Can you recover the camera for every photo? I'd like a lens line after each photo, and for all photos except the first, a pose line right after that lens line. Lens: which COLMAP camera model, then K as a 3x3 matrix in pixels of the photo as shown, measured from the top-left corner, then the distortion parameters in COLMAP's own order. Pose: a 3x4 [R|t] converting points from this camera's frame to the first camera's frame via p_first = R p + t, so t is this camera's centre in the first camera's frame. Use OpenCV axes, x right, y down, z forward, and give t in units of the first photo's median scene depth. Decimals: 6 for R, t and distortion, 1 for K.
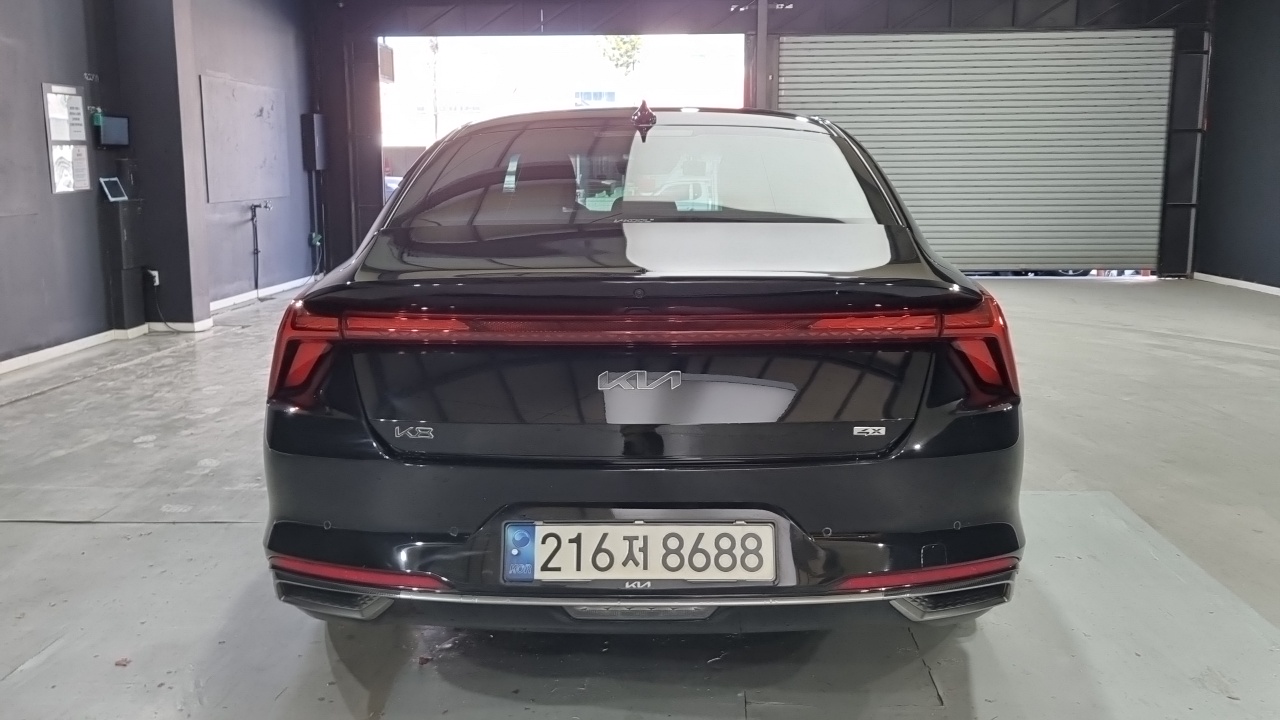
lens RADIAL K [[1085.9, 0, 637.8], [0, 1085.9, 346.0], [0, 0, 1]] dist [0.042683, -0.001208]
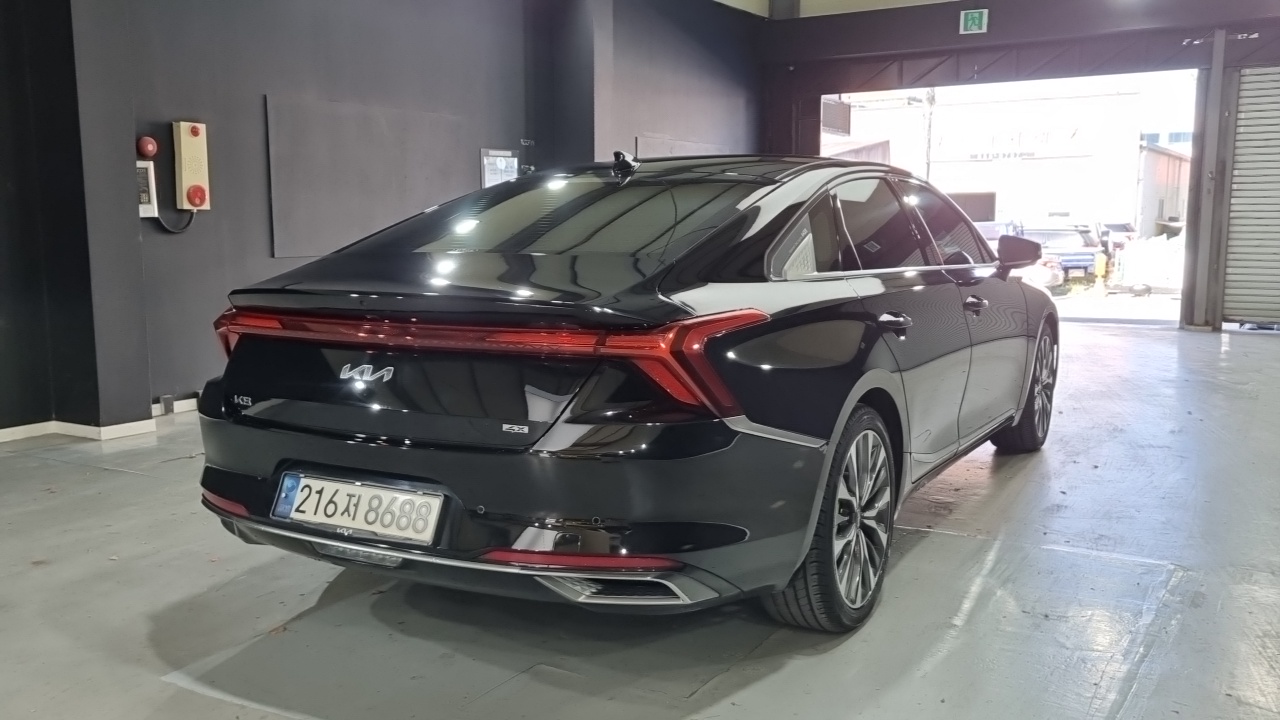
lens RADIAL K [[1018.0, 0, 640.0], [0, 1018.0, 360.0], [0, 0, 1]] dist [0.035717, -0.002118]
pose [[0.896611, 0.062905, -0.438327, 0.293955], [-0.071586, 0.997429, -0.003290, -0.000920], [0.436993, 0.034328, 0.898809, 0.022314]]
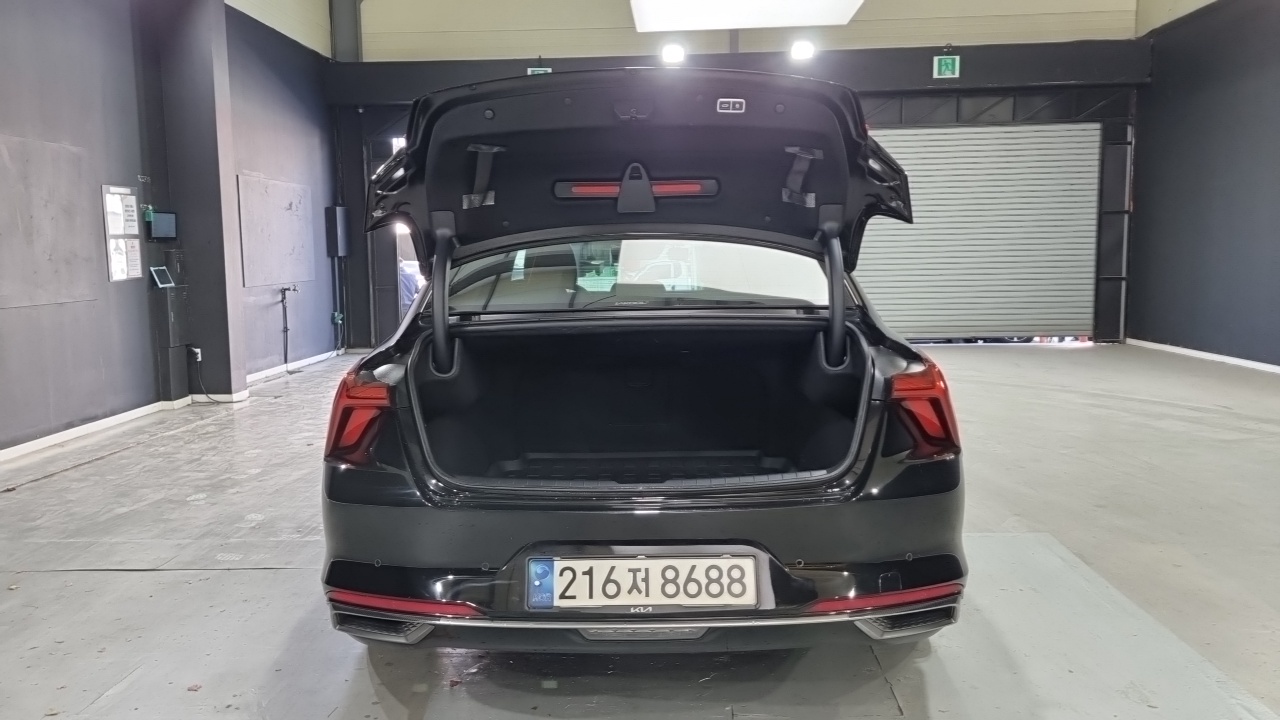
lens RADIAL K [[983.8, 0, 622.6], [0, 983.8, 366.3], [0, 0, 1]] dist [0.044777, -0.000651]
pose [[0.999927, -0.011737, -0.002711, -0.005031], [0.011604, 0.998938, -0.044587, 0.000702], [0.003231, 0.044552, 0.999002, -0.031015]]
